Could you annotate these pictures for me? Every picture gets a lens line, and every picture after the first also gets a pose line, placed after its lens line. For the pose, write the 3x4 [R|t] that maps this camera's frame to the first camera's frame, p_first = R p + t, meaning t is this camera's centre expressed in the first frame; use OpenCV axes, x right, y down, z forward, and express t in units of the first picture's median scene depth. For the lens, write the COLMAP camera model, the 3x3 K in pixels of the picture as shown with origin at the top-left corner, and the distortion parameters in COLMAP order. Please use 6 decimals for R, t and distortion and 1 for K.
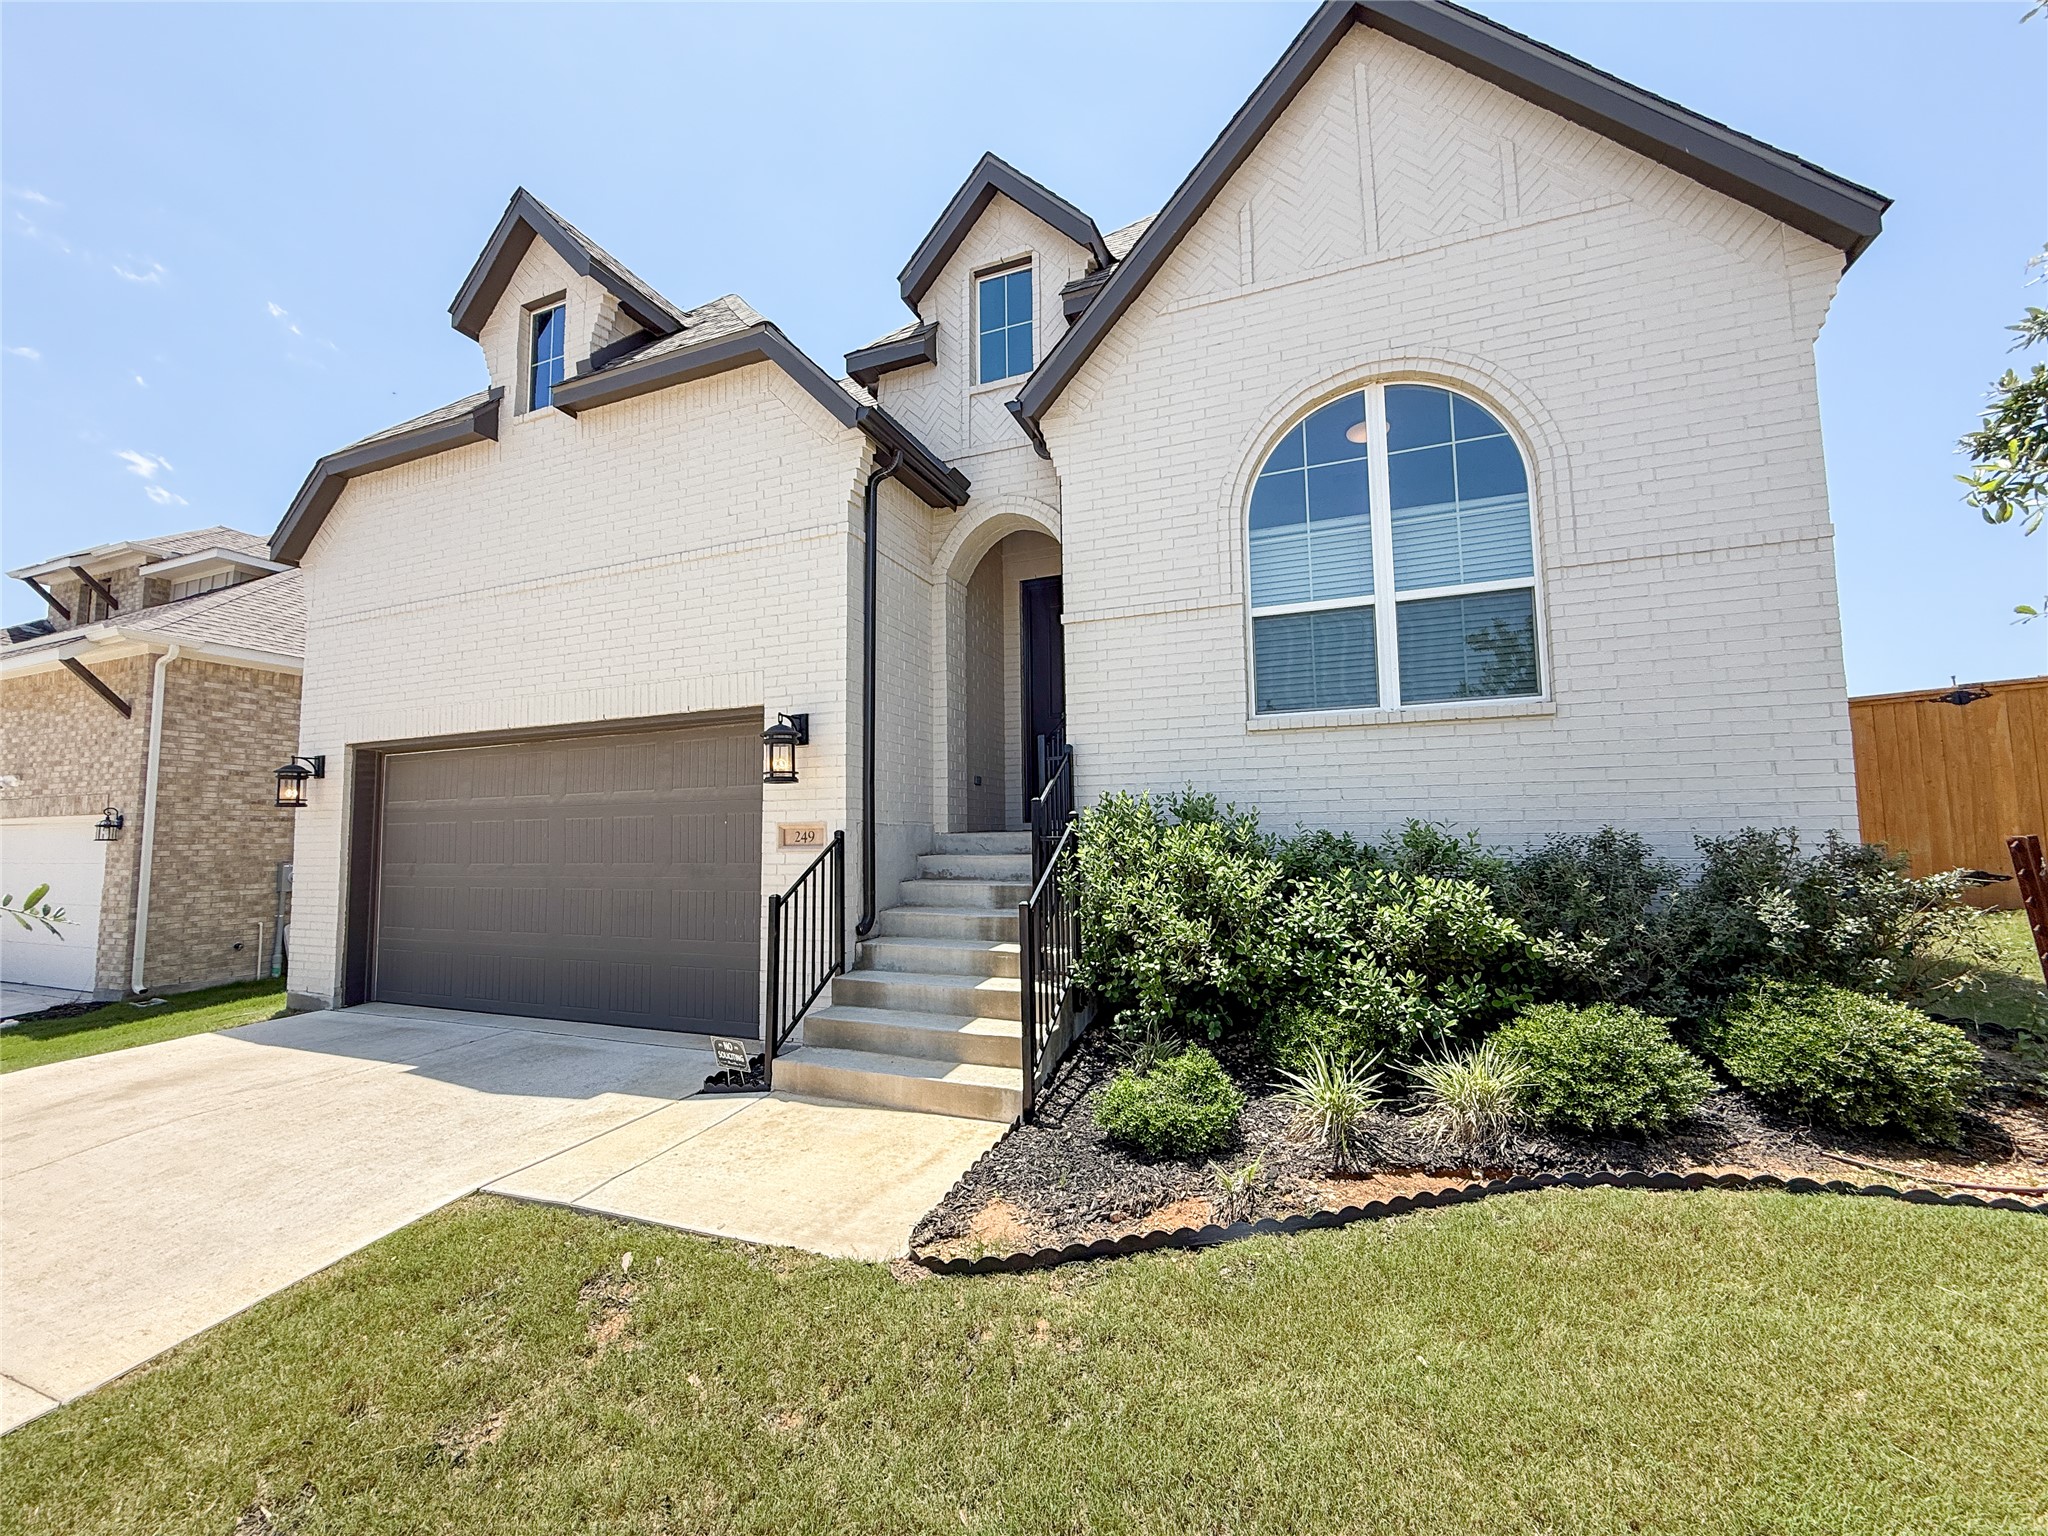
lens RADIAL K [[819.8, 0, 1020.9], [0, 819.8, 770.8], [0, 0, 1]] dist [-0.000095, -0.000388]
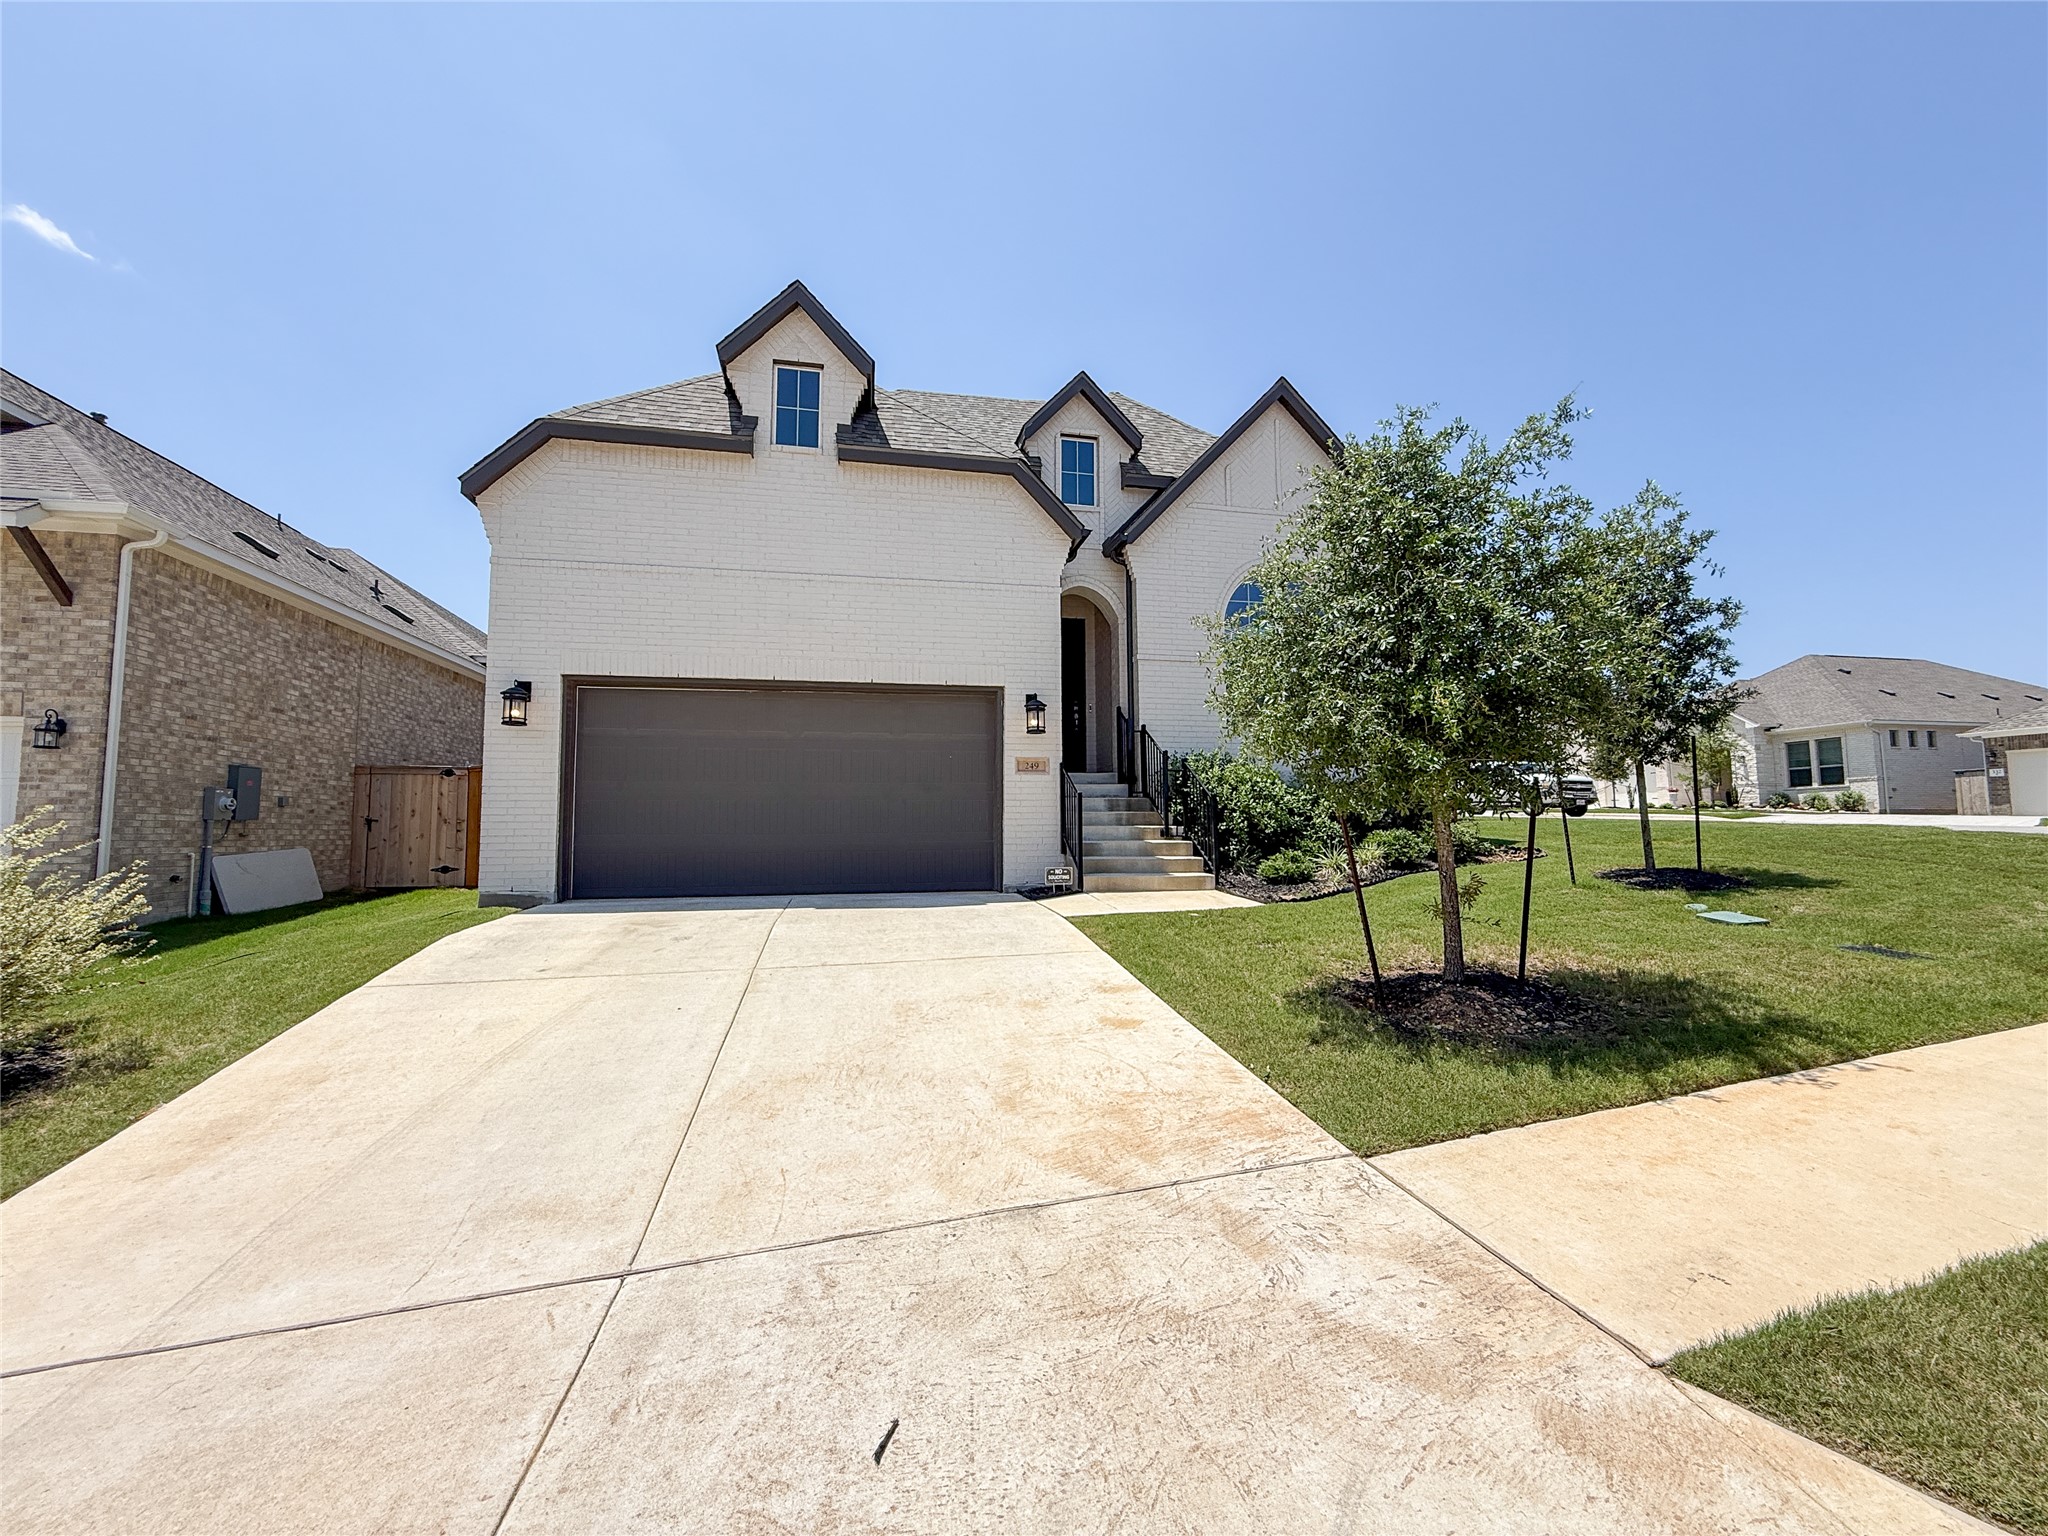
lens RADIAL K [[819.8, 0, 1020.9], [0, 819.8, 770.8], [0, 0, 1]] dist [-0.000095, -0.000388]
pose [[0.831289, 0.048712, 0.553702, -0.710909], [-0.050513, 0.998651, -0.012020, 0.064858], [-0.553541, -0.017977, 0.832628, -0.240490]]
